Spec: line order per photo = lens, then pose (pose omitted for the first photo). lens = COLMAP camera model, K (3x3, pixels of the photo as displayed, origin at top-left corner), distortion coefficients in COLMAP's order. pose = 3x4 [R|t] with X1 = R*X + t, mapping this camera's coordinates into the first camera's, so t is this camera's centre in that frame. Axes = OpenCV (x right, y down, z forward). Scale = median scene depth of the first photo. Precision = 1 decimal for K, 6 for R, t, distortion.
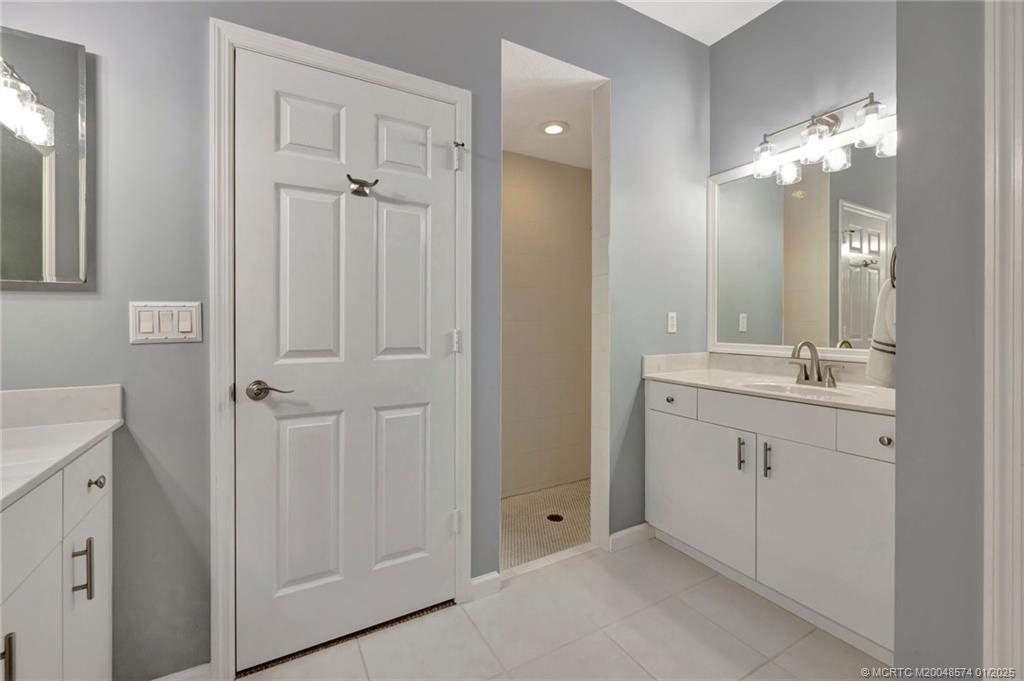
lens RADIAL K [[430.6, 0, 513.7], [0, 430.6, 327.4], [0, 0, 1]] dist [0.000040, -0.000158]
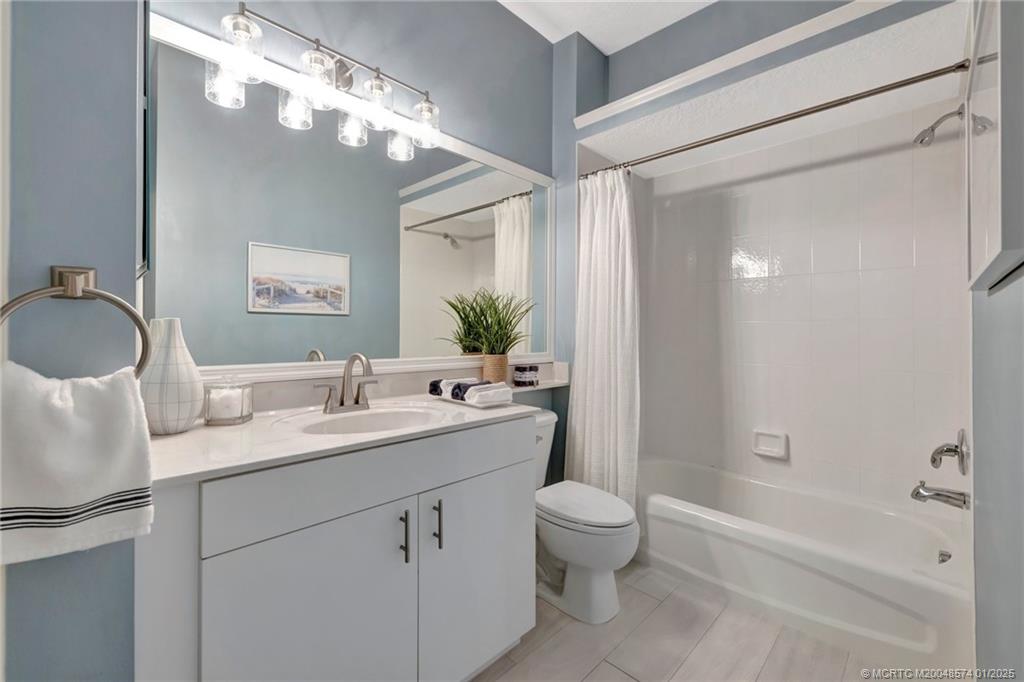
lens RADIAL K [[430.6, 0, 513.7], [0, 430.6, 327.9], [0, 0, 1]] dist [0.000040, -0.000158]
pose [[-0.272511, 0.013221, 0.962062, -0.129031], [-0.010657, 0.999803, -0.016758, -0.002534], [-0.962094, -0.014820, -0.272317, 1.048903]]
